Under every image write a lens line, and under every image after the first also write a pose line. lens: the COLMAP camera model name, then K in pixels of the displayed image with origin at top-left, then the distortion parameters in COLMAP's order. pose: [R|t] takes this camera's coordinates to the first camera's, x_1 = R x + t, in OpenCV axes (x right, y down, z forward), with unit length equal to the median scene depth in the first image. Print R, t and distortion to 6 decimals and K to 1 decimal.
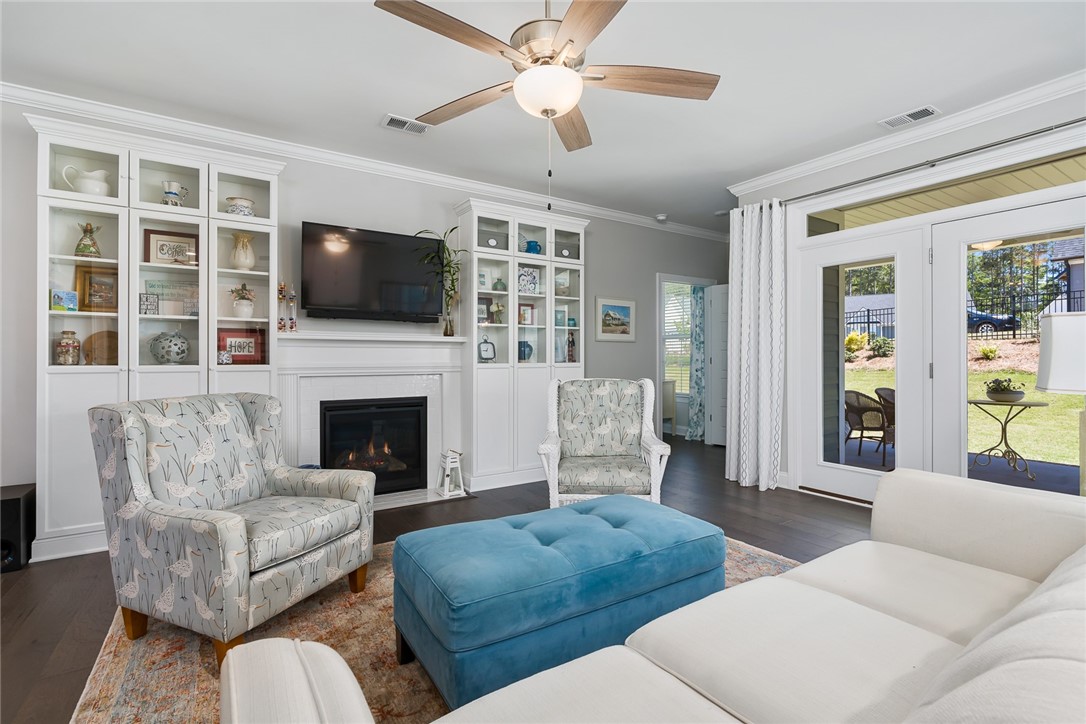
lens RADIAL K [[500.5, 0, 546.9], [0, 500.5, 361.0], [0, 0, 1]] dist [-0.018666, 0.009232]
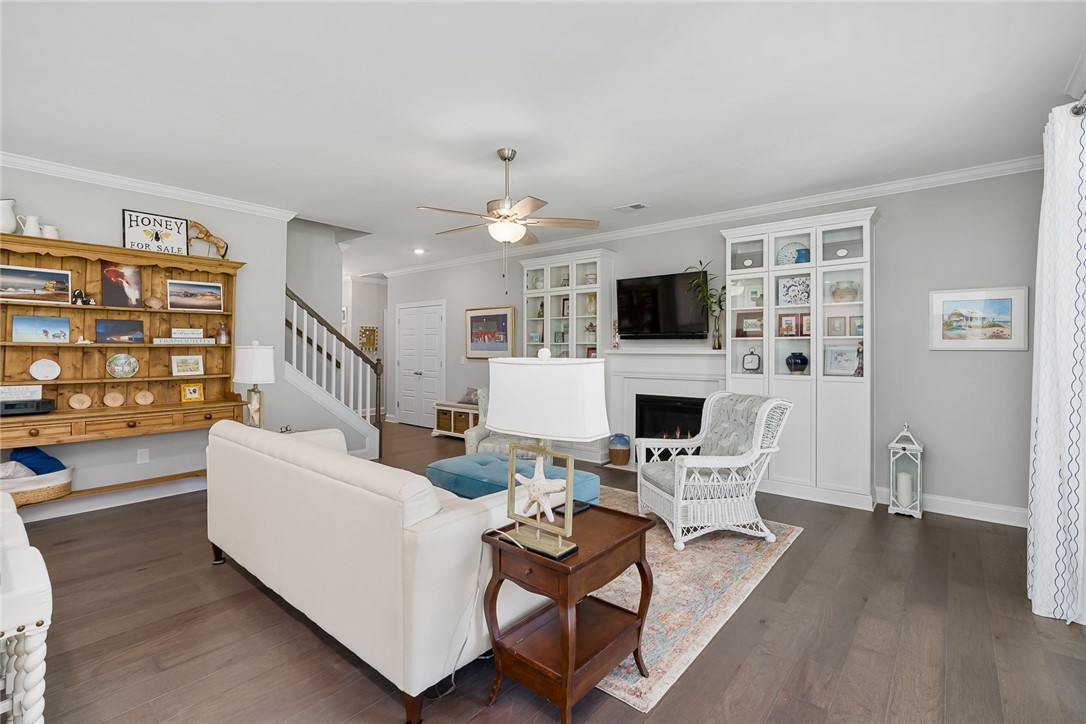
lens RADIAL K [[500.5, 0, 550.1], [0, 500.5, 345.9], [0, 0, 1]] dist [-0.018666, 0.009232]
pose [[0.285146, -0.007717, -0.958453, 0.805755], [-0.009718, 0.999893, -0.010942, -0.039699], [0.958435, 0.012434, 0.285040, 0.275640]]
